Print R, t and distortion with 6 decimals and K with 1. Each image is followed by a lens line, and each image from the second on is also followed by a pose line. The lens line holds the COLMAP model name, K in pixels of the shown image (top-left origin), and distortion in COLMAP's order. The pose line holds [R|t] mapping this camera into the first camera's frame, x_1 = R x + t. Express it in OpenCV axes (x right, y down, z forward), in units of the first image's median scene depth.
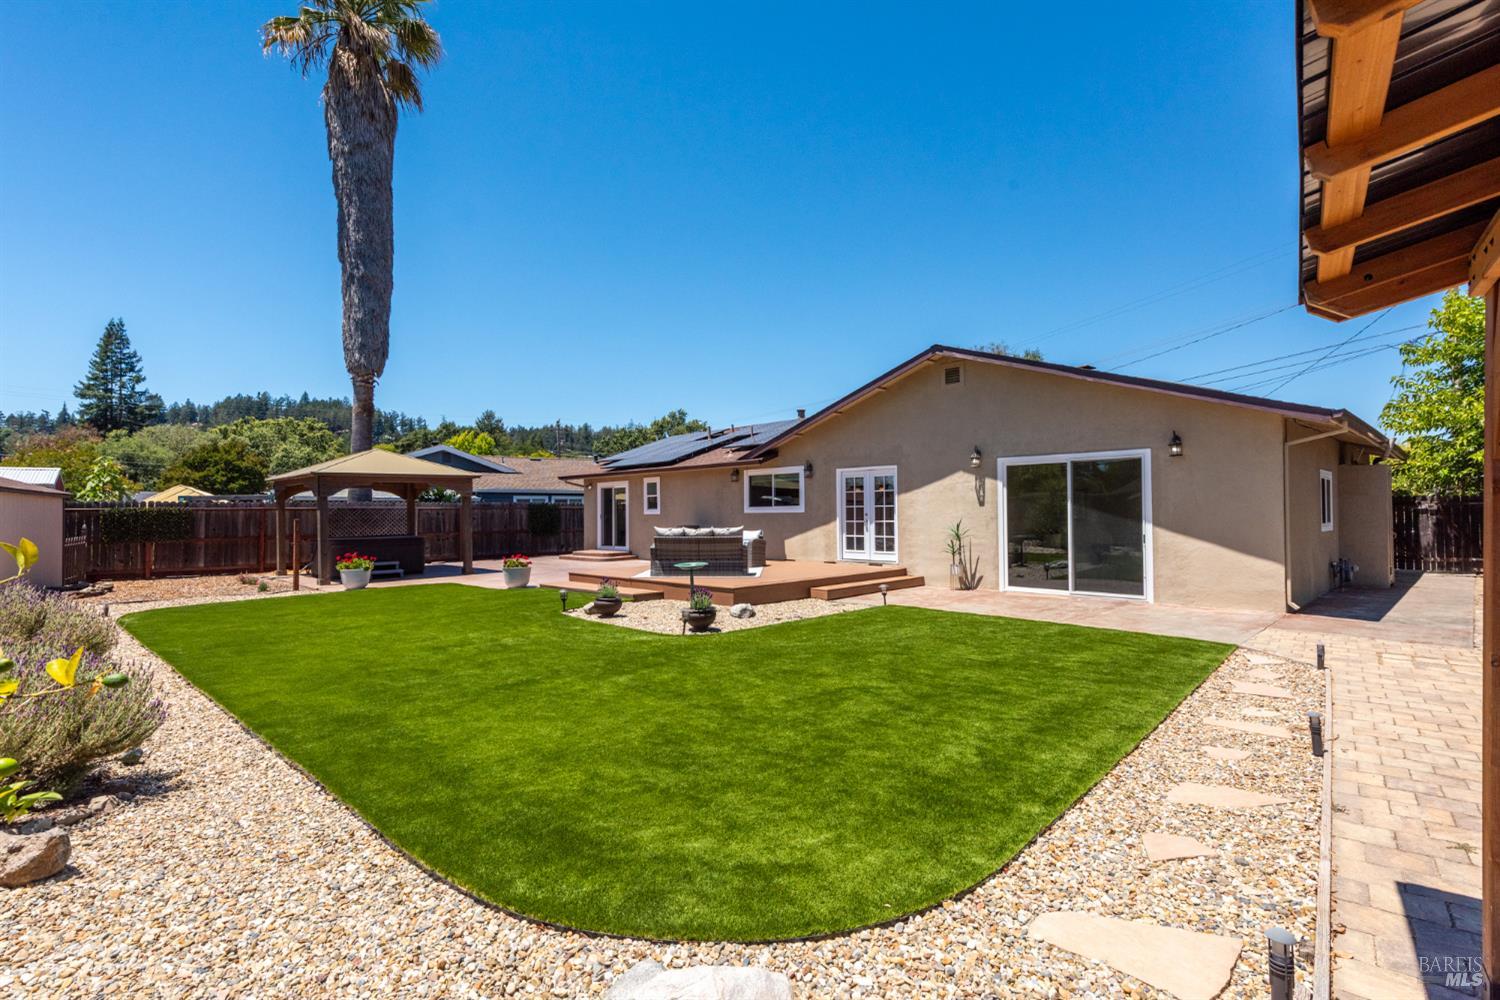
lens RADIAL K [[702.5, 0, 749.2], [0, 702.5, 498.4], [0, 0, 1]] dist [0.003760, -0.002598]
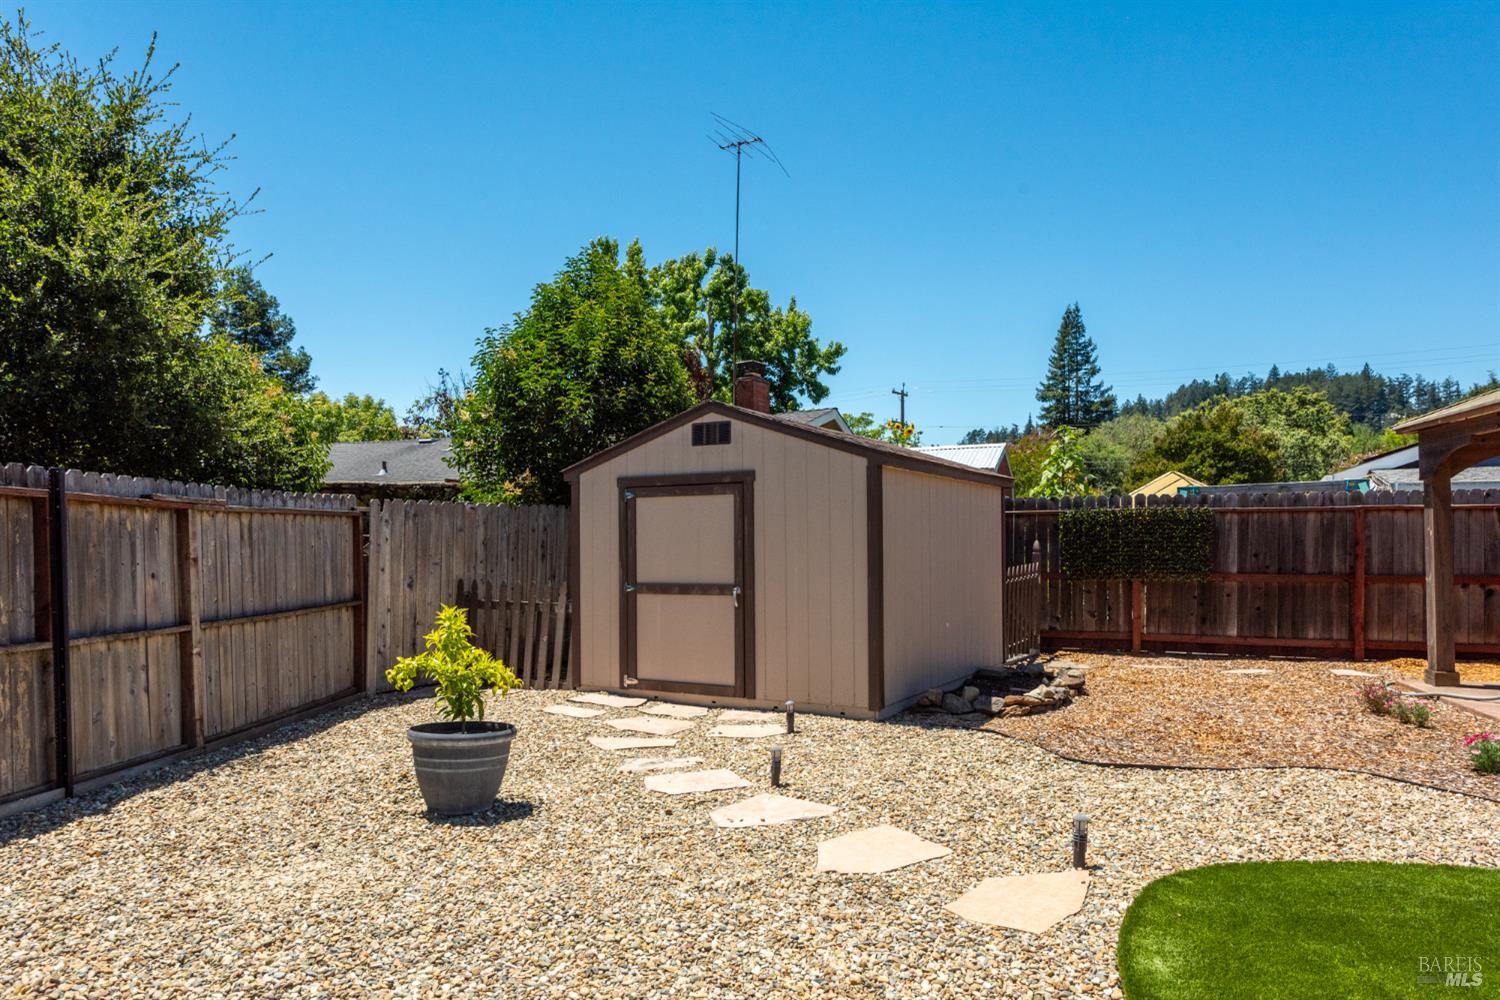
lens RADIAL K [[976.1, 0, 743.8], [0, 976.1, 540.1], [0, 0, 1]] dist [0.023616, -0.006193]
pose [[0.490819, 0.009173, -0.871213, -0.186527], [0.018320, 0.999615, 0.020845, 0.007753], [0.871069, -0.026192, 0.490462, 0.202275]]
